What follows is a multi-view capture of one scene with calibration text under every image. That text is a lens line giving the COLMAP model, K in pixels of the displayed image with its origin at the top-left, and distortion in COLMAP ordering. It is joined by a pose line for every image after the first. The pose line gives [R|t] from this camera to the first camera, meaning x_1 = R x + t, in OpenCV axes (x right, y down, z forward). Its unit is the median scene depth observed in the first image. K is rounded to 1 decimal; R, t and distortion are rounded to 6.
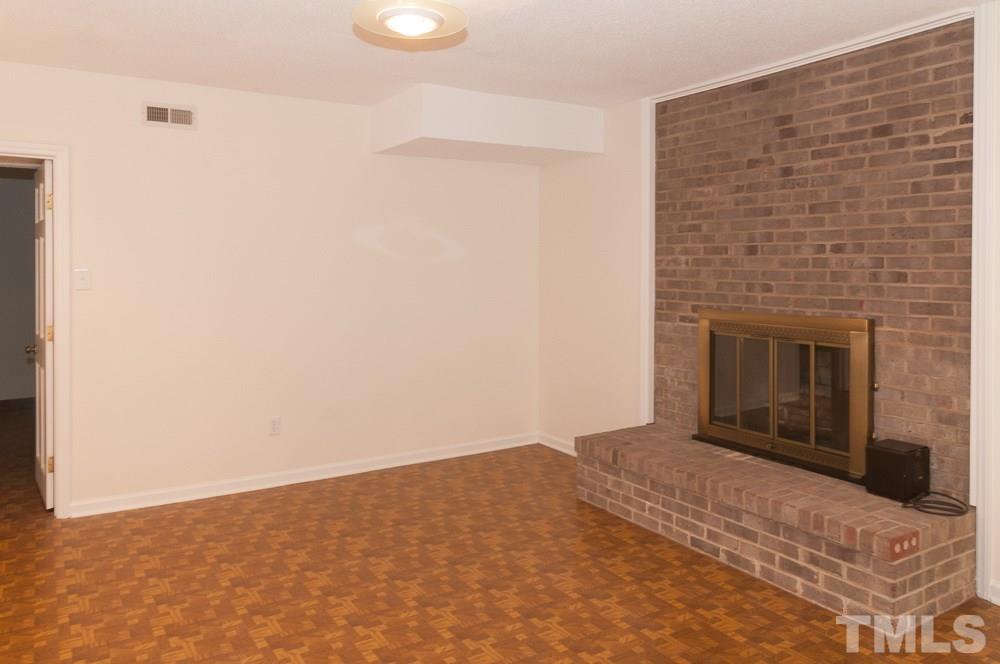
lens RADIAL K [[732.1, 0, 501.0], [0, 732.1, 269.1], [0, 0, 1]] dist [-0.003858, -0.001140]
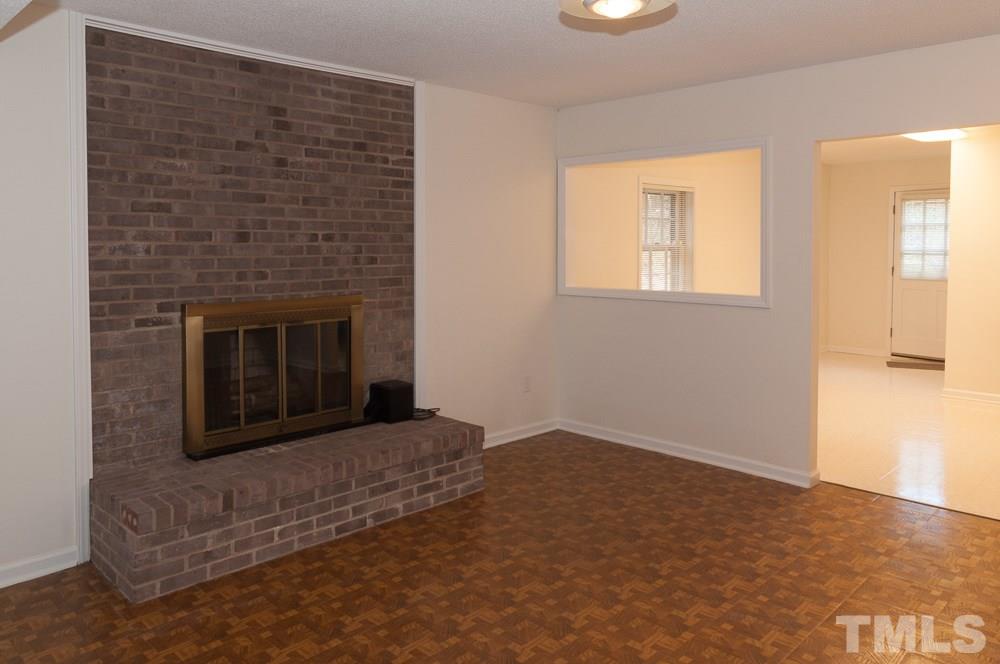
lens RADIAL K [[732.1, 0, 501.0], [0, 732.1, 269.1], [0, 0, 1]] dist [-0.003858, -0.001140]
pose [[-0.237856, -0.028495, 0.970882, -0.713587], [0.011694, 0.999413, 0.032198, -0.011705], [-0.971230, 0.019012, -0.237384, 0.969221]]
